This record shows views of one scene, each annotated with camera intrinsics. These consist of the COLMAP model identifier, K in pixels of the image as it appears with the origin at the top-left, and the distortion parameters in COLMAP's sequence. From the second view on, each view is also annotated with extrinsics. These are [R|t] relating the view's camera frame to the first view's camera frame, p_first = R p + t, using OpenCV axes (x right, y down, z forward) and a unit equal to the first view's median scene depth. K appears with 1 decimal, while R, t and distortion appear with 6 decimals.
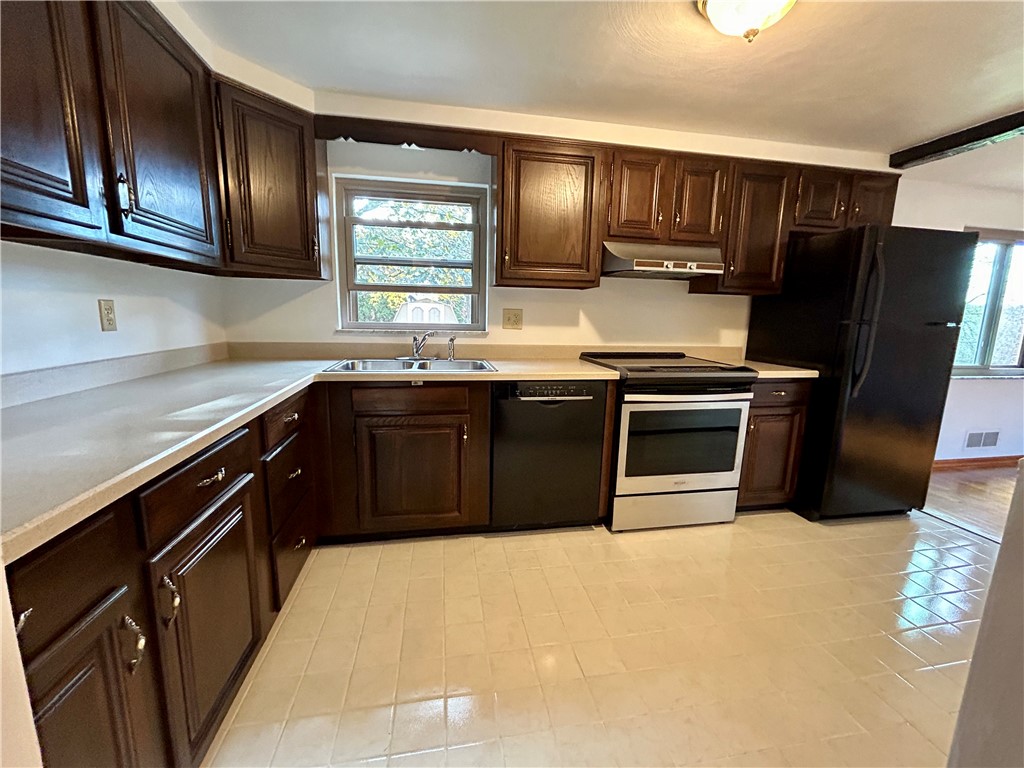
lens RADIAL K [[412.1, 0, 512.0], [0, 412.1, 384.0], [0, 0, 1]] dist [-0.000514, 0.000088]
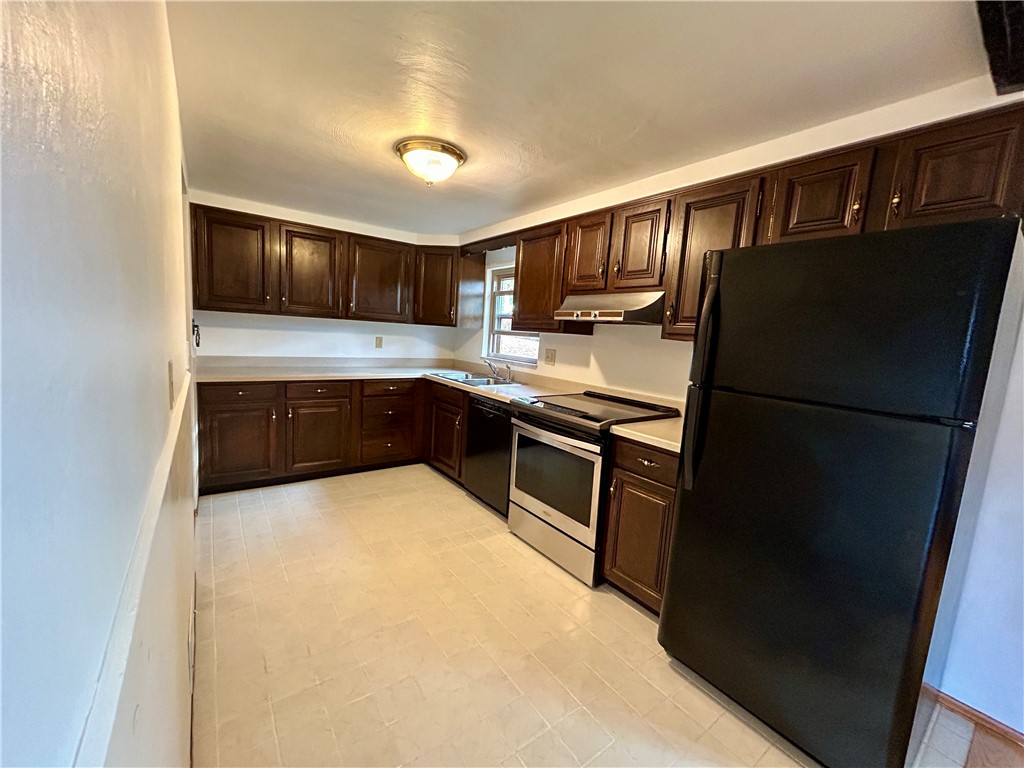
lens RADIAL K [[414.7, 0, 512.0], [0, 414.7, 384.0], [0, 0, 1]] dist [-0.000605, 0.000009]
pose [[0.441065, 0.116245, -0.889915, 1.255572], [-0.201530, 0.979082, 0.028010, -0.098951], [0.874556, 0.166990, 0.455266, 0.362980]]
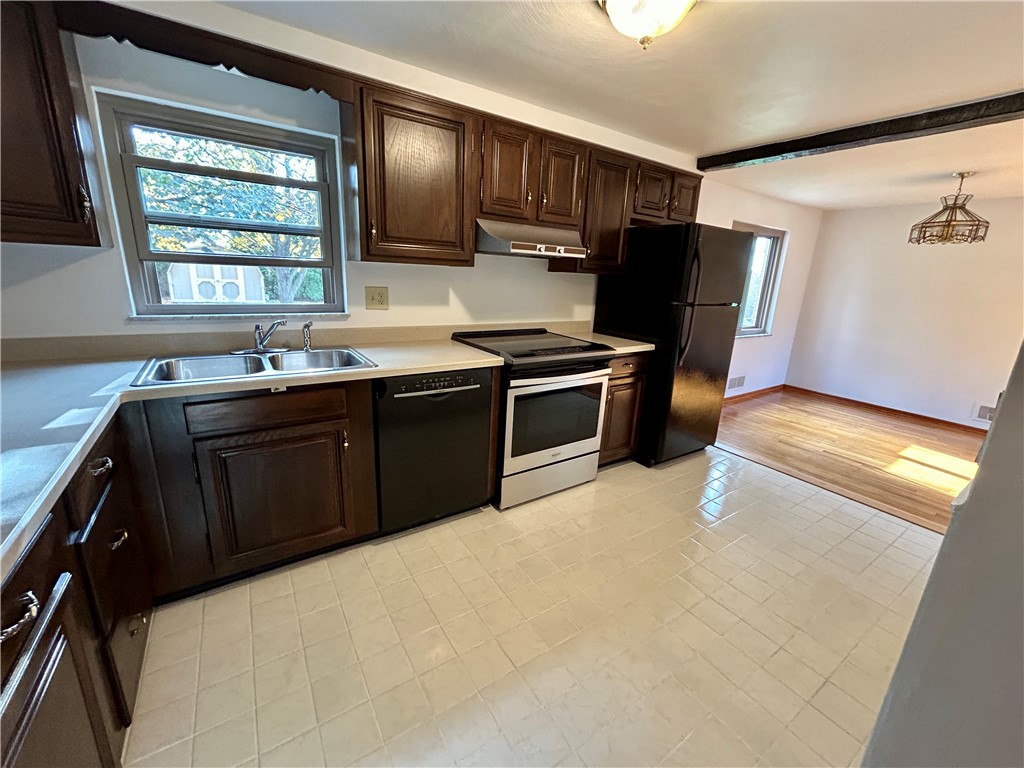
lens RADIAL K [[413.3, 0, 512.0], [0, 413.3, 384.0], [0, 0, 1]] dist [-0.002589, -0.000114]
pose [[0.917770, -0.083920, 0.388143, -0.104872], [0.041560, 0.992346, 0.116284, -0.074843], [-0.394931, -0.090591, 0.914233, 0.064019]]
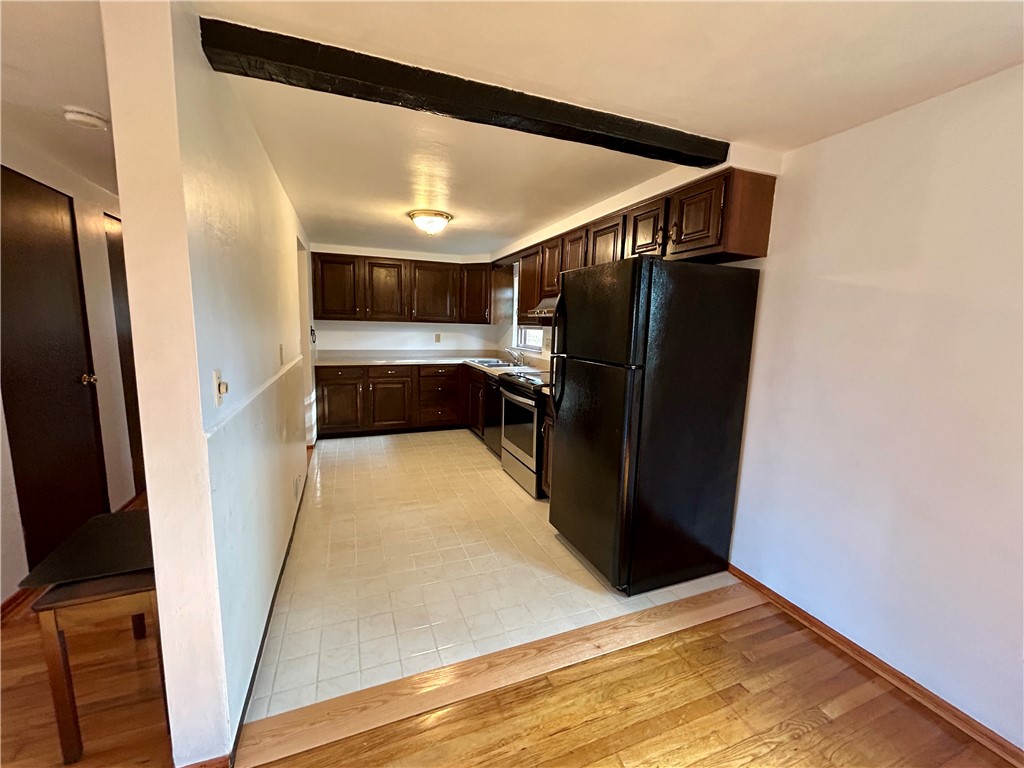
lens RADIAL K [[412.4, 0, 512.0], [0, 412.4, 384.0], [0, 0, 1]] dist [0.000773, 0.000008]
pose [[0.196863, 0.123007, -0.972684, 1.825496], [-0.185046, 0.978929, 0.086345, -0.135282], [0.962810, 0.162993, 0.215477, 0.592839]]
